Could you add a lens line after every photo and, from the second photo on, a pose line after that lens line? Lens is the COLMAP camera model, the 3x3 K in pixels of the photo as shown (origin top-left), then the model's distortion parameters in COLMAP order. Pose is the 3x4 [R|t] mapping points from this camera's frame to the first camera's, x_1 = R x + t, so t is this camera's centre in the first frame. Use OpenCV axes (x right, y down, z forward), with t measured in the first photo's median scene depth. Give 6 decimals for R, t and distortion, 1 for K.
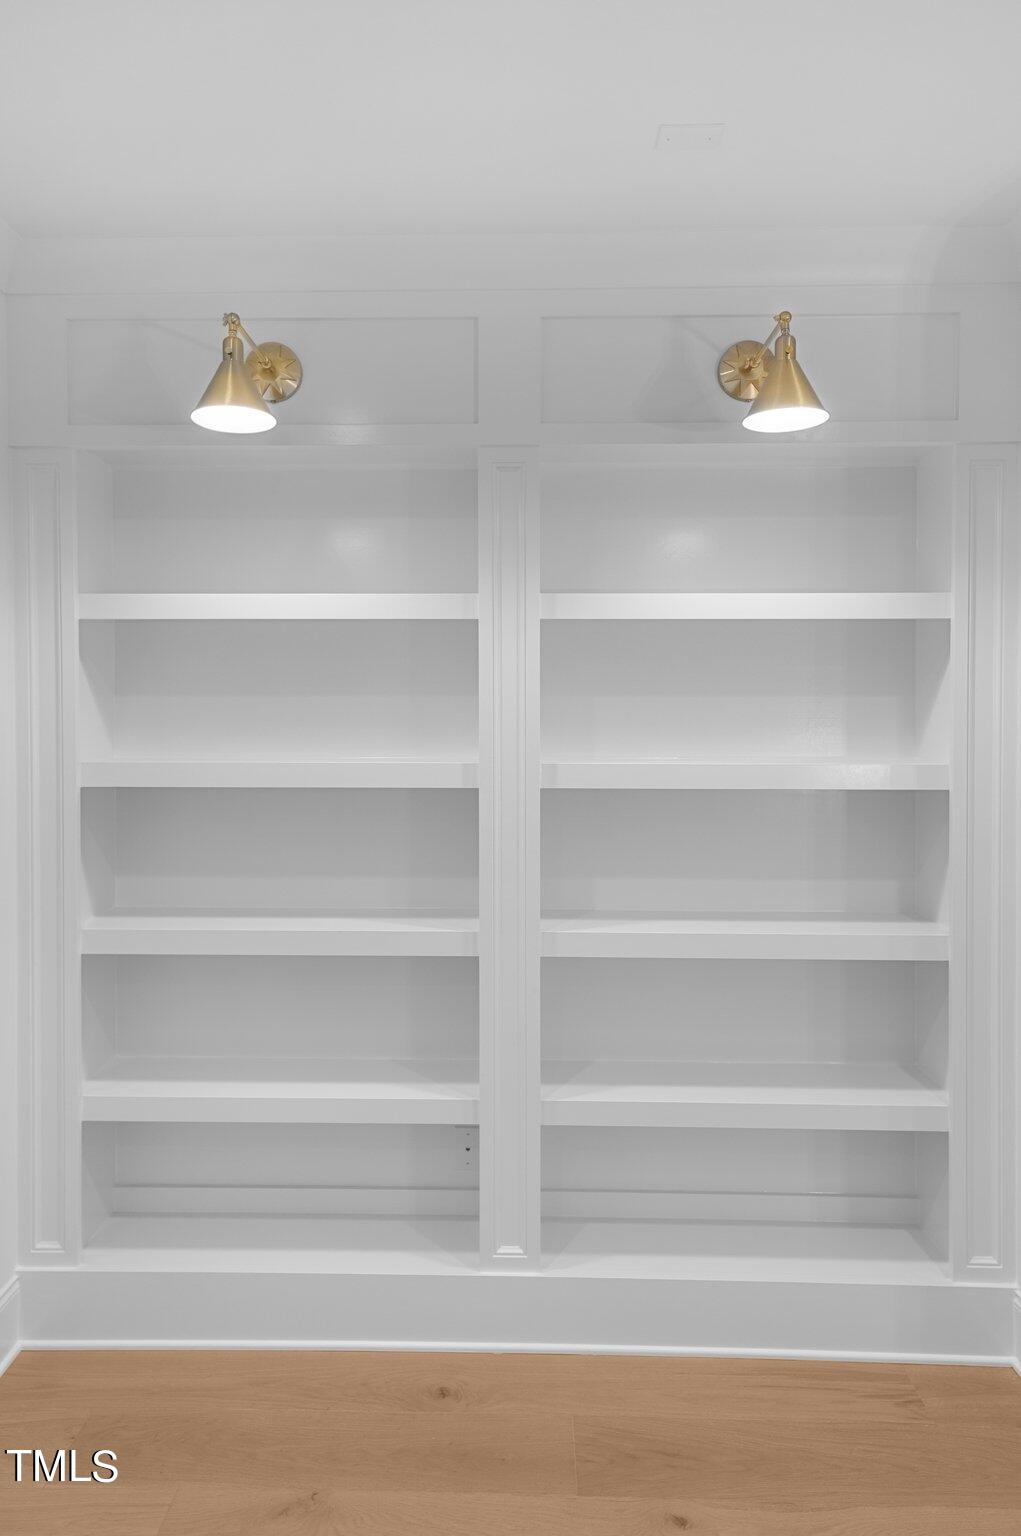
lens RADIAL K [[1032.5, 0, 508.4], [0, 1032.5, 731.3], [0, 0, 1]] dist [0.003003, 0.001237]
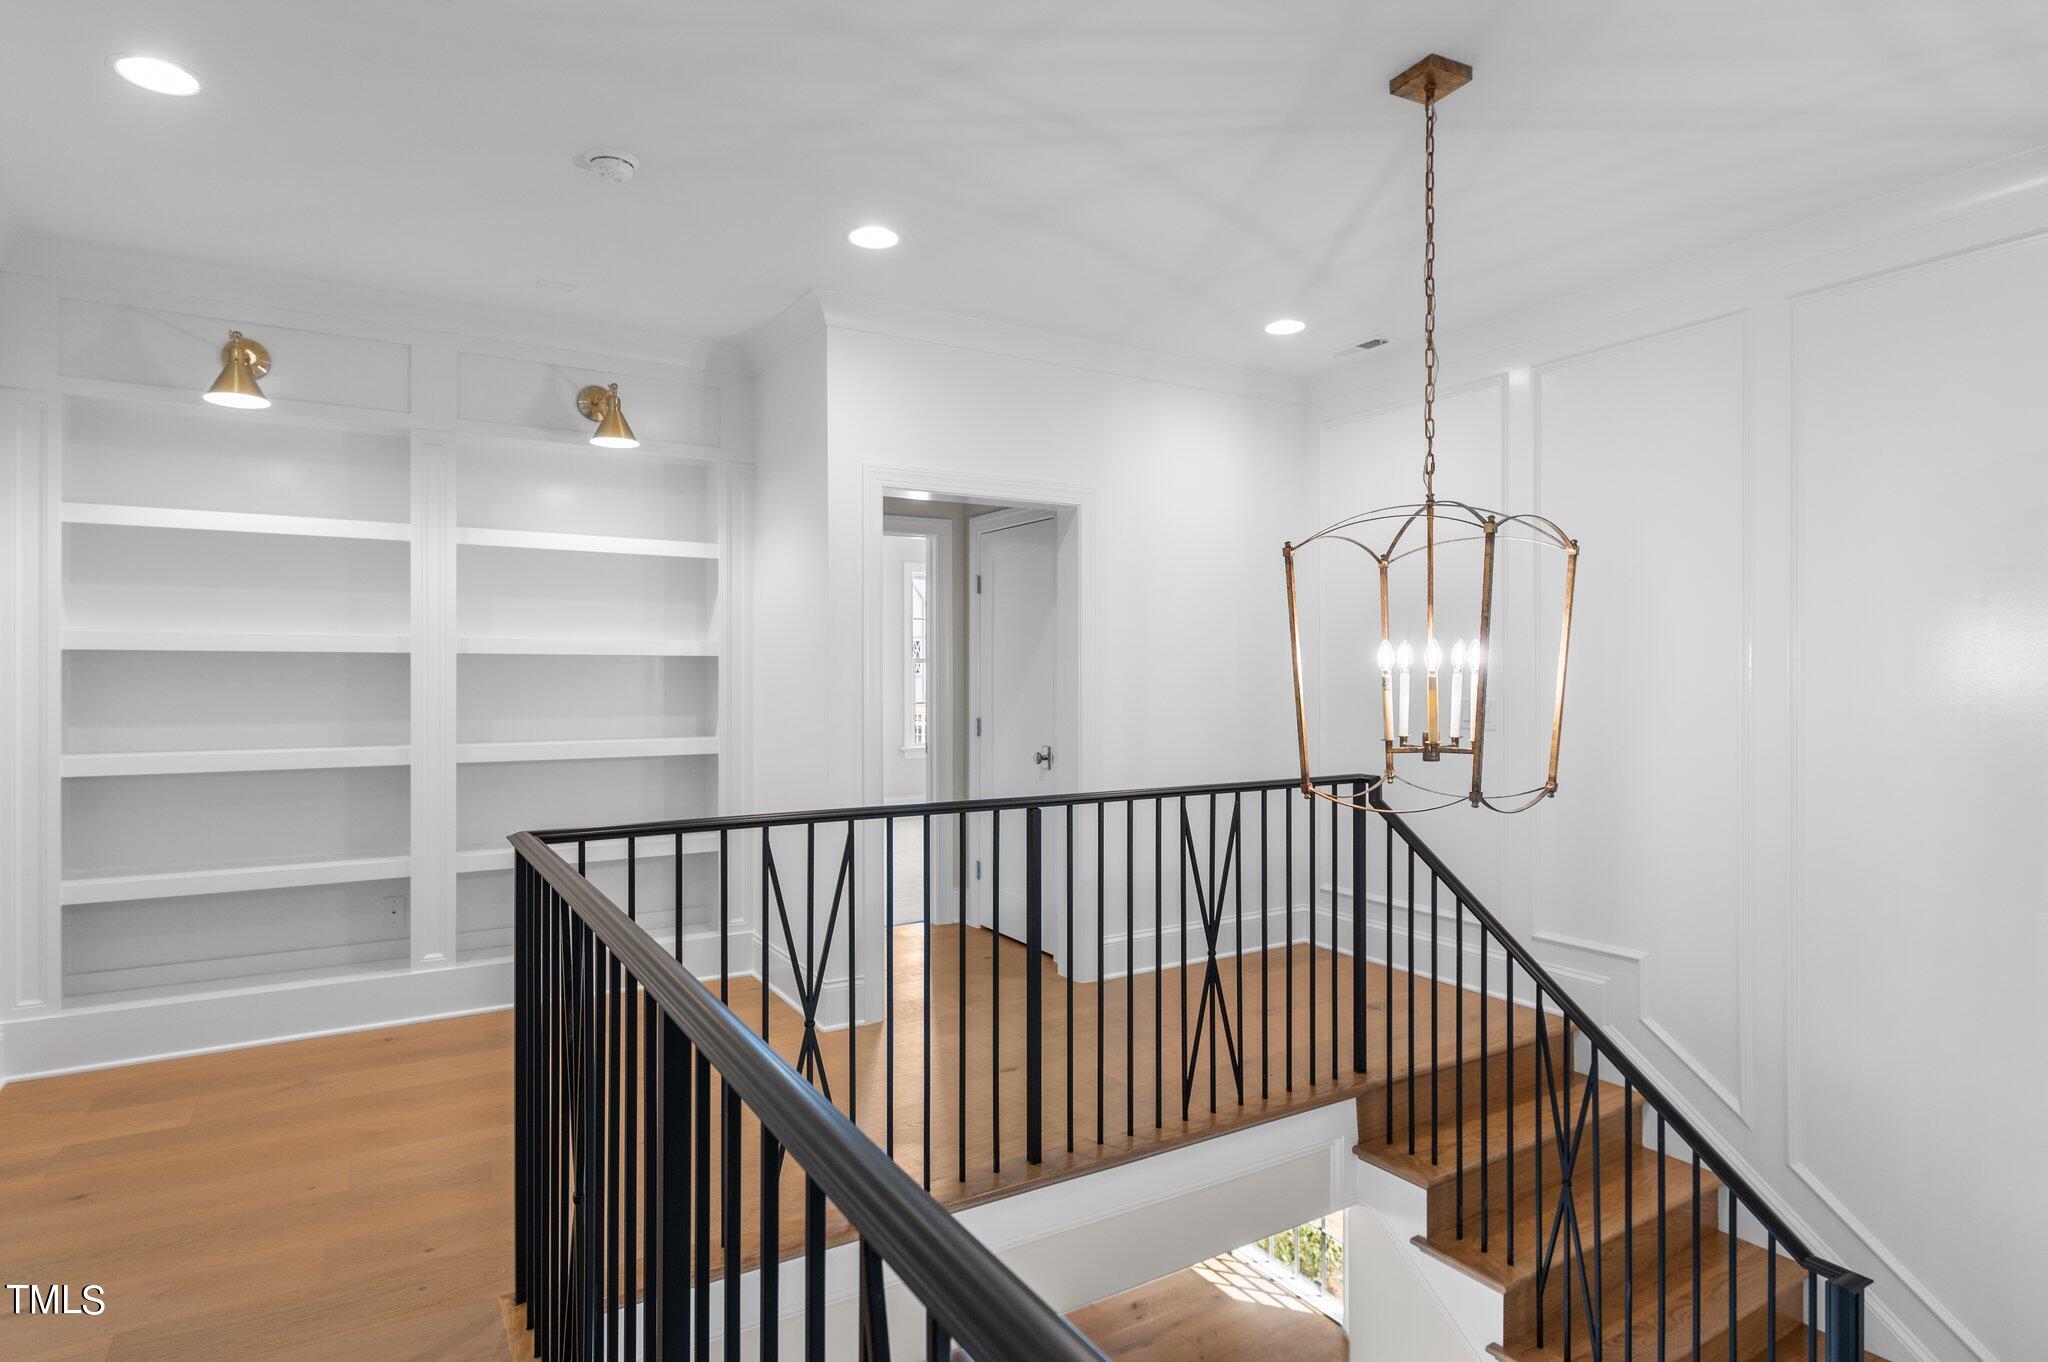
lens RADIAL K [[1074.1, 0, 1002.7], [0, 1074.1, 674.6], [0, 0, 1]] dist [0.021898, -0.010695]
pose [[0.853258, -0.001189, 0.521488, -0.114030], [0.000060, 0.999998, 0.002180, 0.082995], [-0.521489, -0.001829, 0.853256, -0.802617]]
